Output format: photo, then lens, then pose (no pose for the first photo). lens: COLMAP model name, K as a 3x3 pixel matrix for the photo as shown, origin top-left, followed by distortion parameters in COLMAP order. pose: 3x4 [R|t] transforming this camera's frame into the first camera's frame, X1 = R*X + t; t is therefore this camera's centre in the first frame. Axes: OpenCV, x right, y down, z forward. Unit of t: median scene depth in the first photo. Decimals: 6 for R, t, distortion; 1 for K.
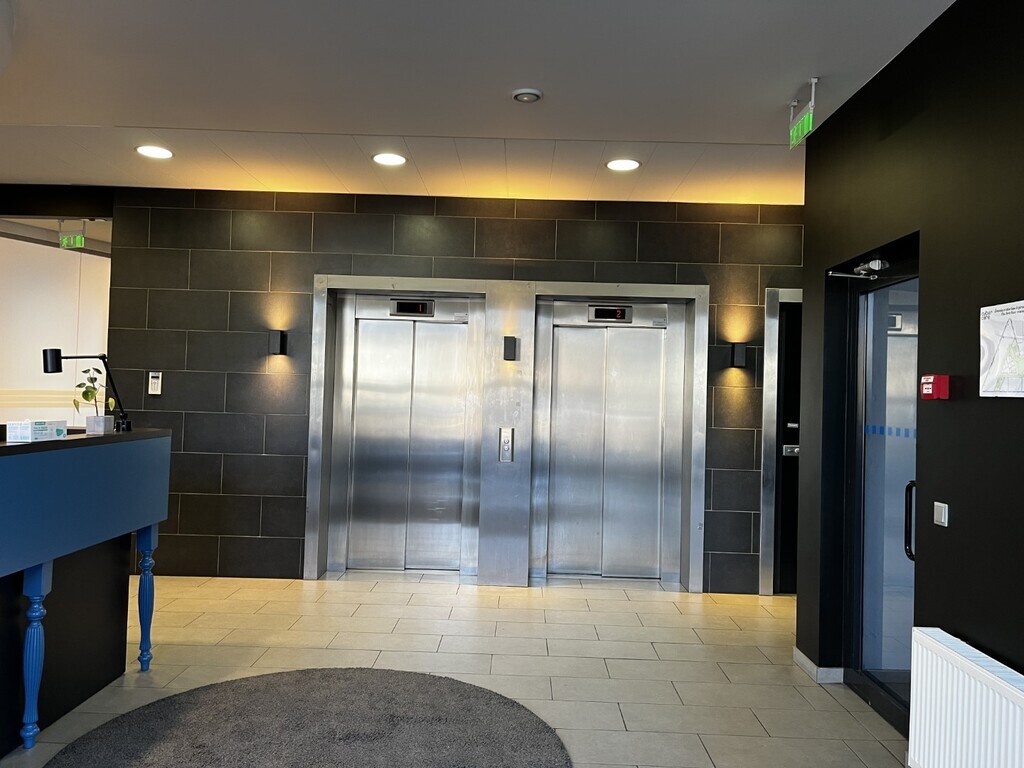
lens RADIAL K [[781.1, 0, 536.7], [0, 781.1, 380.2], [0, 0, 1]] dist [0.039359, -0.068461]
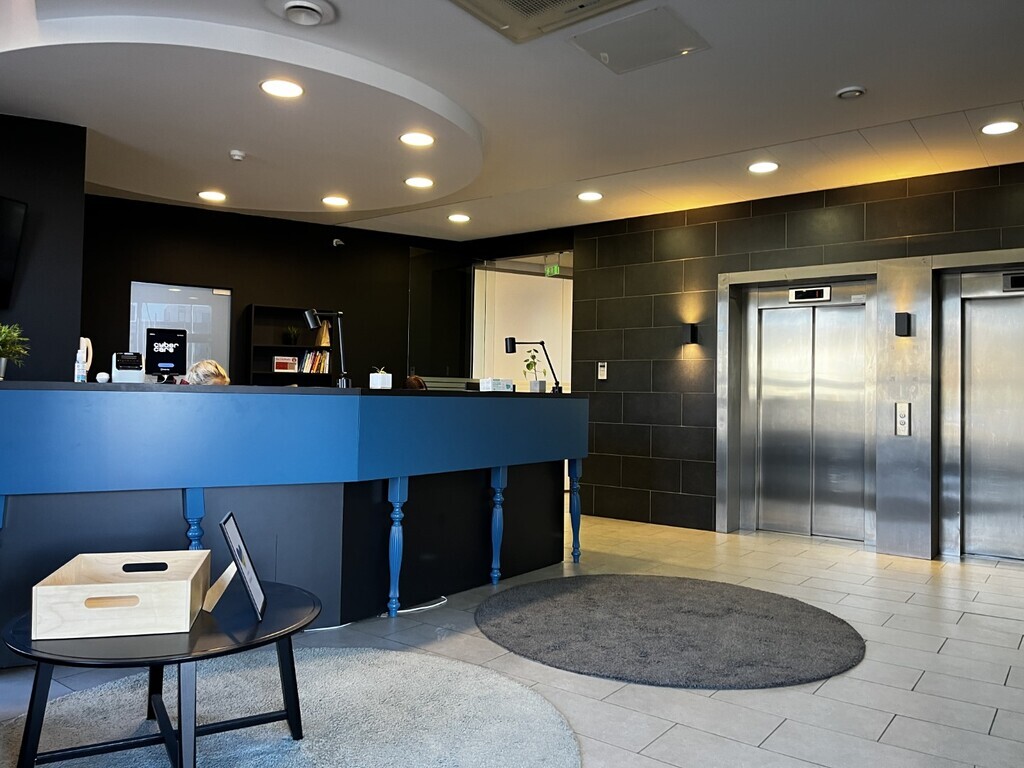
lens RADIAL K [[781.1, 0, 512.5], [0, 781.1, 385.5], [0, 0, 1]] dist [0.039359, -0.068461]
pose [[0.797297, -0.025736, -0.603039, 0.178000], [0.021690, 0.999667, -0.013986, 0.042794], [0.603198, -0.001928, 0.797589, -0.131133]]
